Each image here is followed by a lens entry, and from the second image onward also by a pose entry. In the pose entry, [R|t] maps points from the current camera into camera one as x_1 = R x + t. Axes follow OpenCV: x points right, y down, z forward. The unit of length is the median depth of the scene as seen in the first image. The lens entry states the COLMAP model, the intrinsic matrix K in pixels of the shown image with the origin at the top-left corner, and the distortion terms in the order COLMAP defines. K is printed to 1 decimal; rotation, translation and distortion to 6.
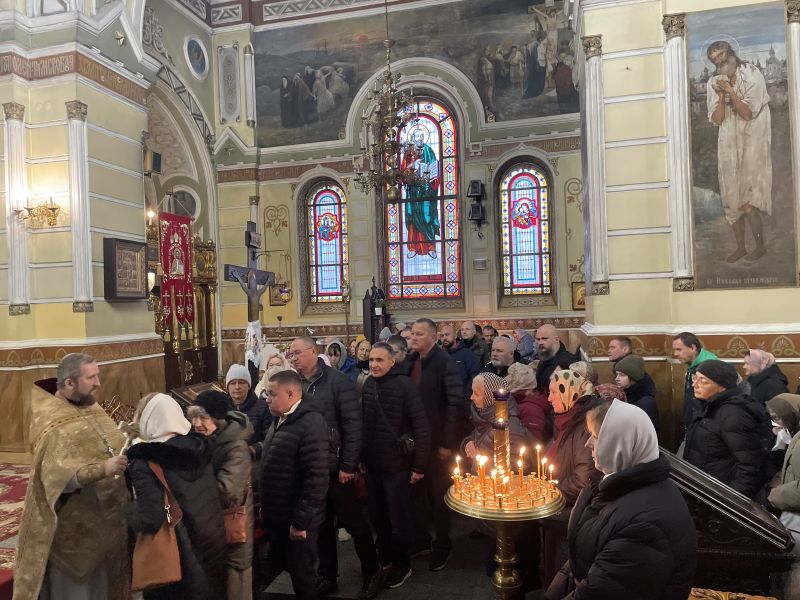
lens RADIAL K [[614.5, 0, 392.8], [0, 614.5, 299.2], [0, 0, 1]] dist [0.086088, -0.114781]
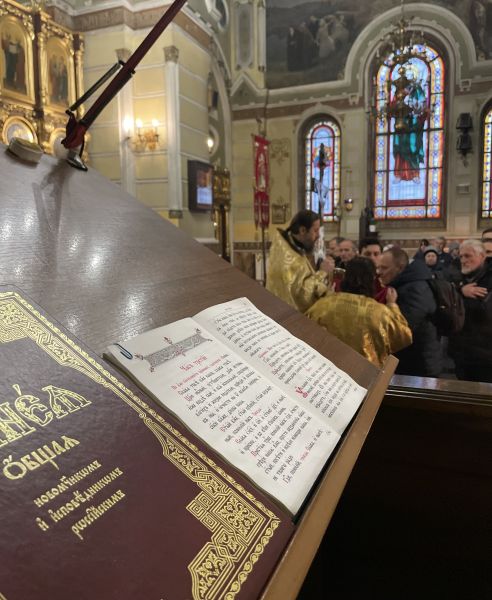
lens RADIAL K [[512.9, 0, 235.0], [0, 512.9, 277.4], [0, 0, 1]] dist [0.052968, -0.073461]
pose [[0.988963, 0.033645, -0.144291, -0.126266], [-0.019997, 0.995275, 0.095015, 0.022088], [0.146806, -0.091081, 0.984963, -0.018284]]
